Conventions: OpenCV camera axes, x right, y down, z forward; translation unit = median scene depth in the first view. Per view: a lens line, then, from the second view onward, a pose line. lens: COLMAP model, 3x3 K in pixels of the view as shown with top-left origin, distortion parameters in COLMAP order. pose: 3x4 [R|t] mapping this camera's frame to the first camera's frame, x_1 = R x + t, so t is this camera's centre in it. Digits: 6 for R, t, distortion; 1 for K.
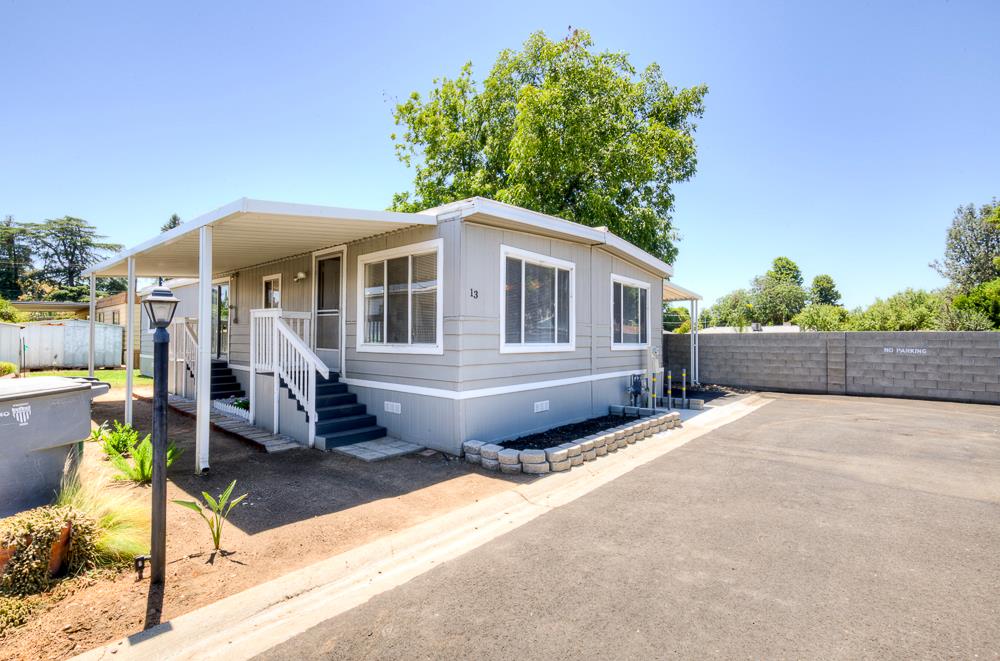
lens RADIAL K [[457.8, 0, 509.0], [0, 457.8, 344.2], [0, 0, 1]] dist [0.000528, 0.000985]
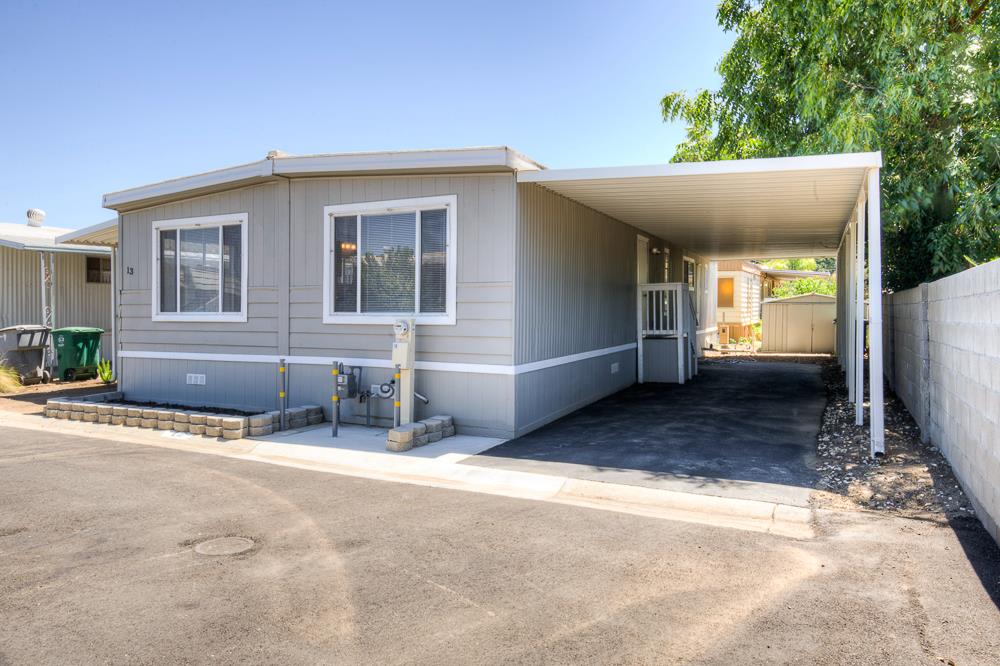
lens RADIAL K [[690.5, 0, 499.2], [0, 690.5, 321.4], [0, 0, 1]] dist [0.020816, -0.016488]
pose [[0.202773, 0.011306, -0.979160, 1.392192], [-0.004562, 0.999933, 0.010601, -0.000928], [0.979215, 0.002317, 0.202811, 1.159854]]
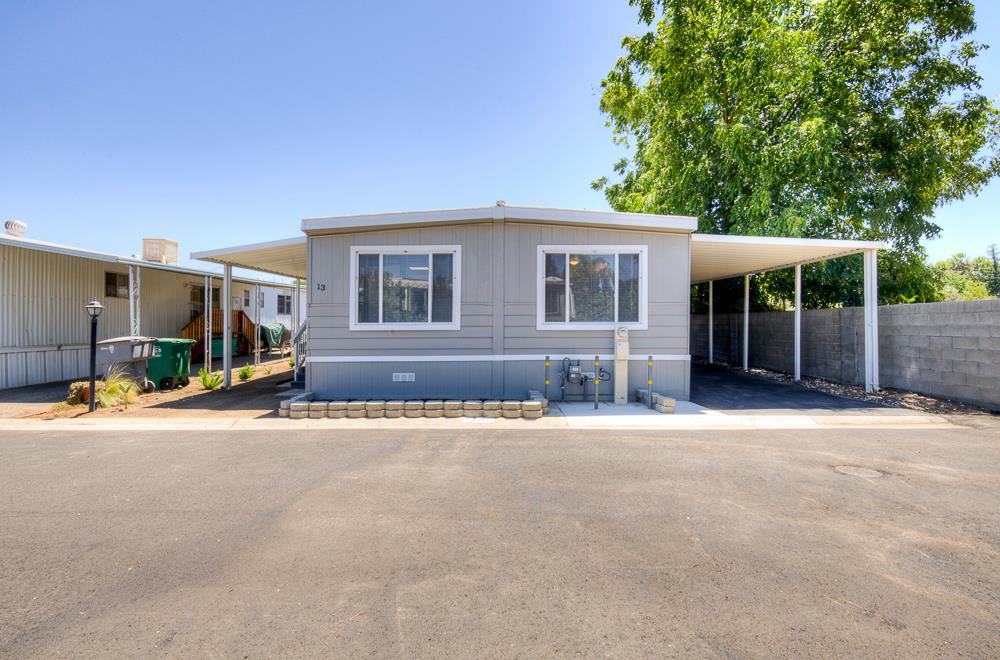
lens RADIAL K [[457.8, 0, 491.3], [0, 457.8, 326.5], [0, 0, 1]] dist [0.000528, 0.000985]
pose [[0.620463, -0.005525, -0.784216, 0.974398], [0.001807, 0.999983, -0.005615, 0.013197], [0.784234, 0.002067, 0.620462, 0.403787]]
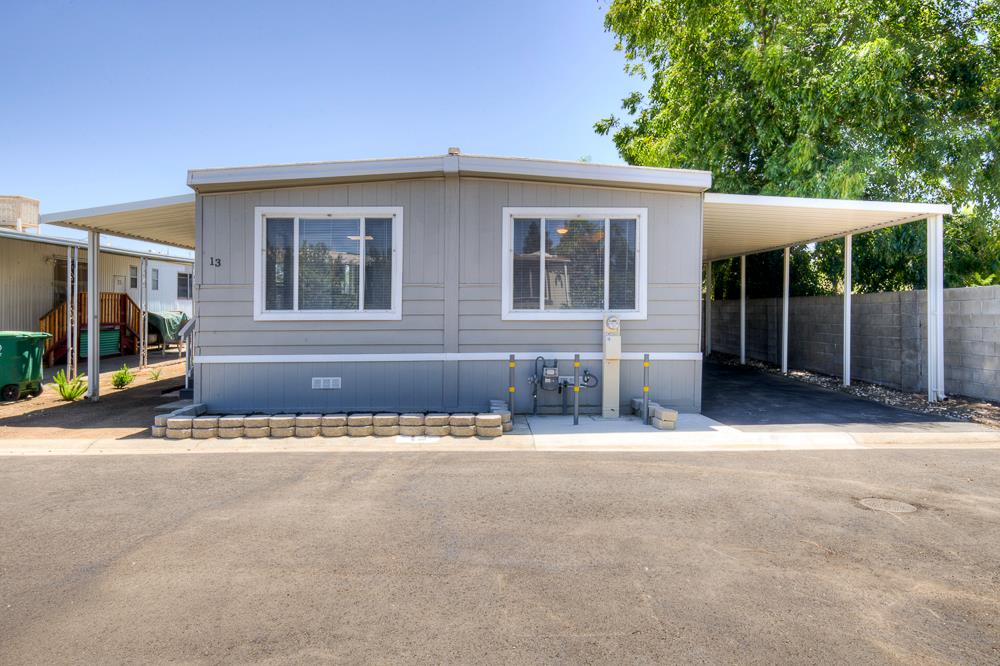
lens RADIAL K [[603.7, 0, 493.5], [0, 603.7, 324.5], [0, 0, 1]] dist [0.007681, -0.005040]
pose [[0.639922, 0.007299, -0.768405, 1.008563], [0.001463, 0.999942, 0.010717, 0.011585], [0.768438, -0.007982, 0.639874, 0.451991]]
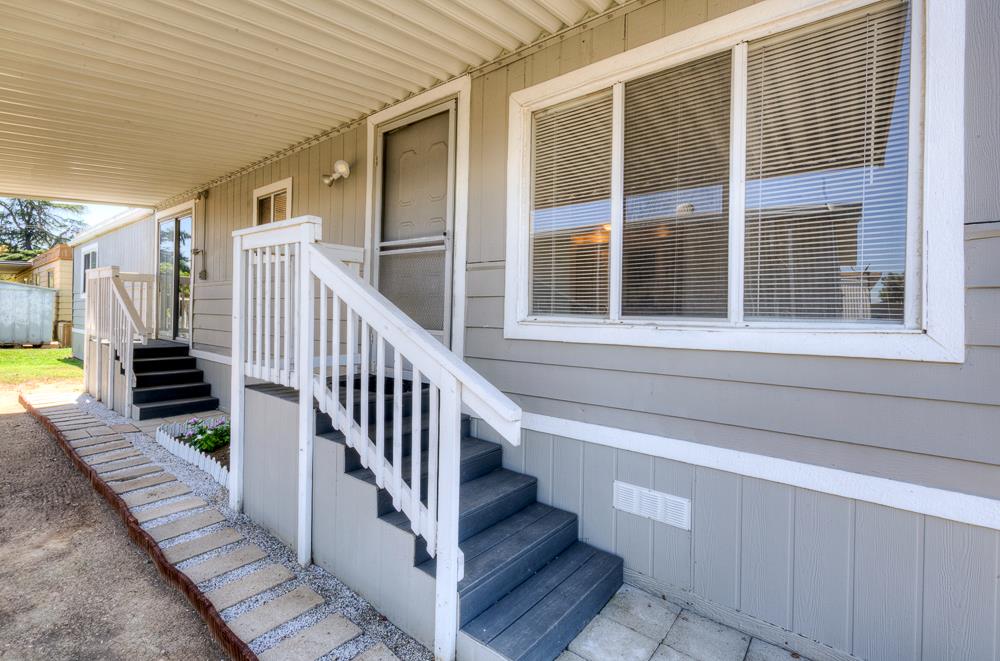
lens RADIAL K [[457.8, 0, 490.6], [0, 457.8, 330.2], [0, 0, 1]] dist [0.000528, 0.000985]
pose [[0.999815, 0.015885, 0.010850, -0.318291], [-0.016095, 0.999680, 0.019516, 0.001955], [-0.010537, -0.019687, 0.999751, 0.553813]]
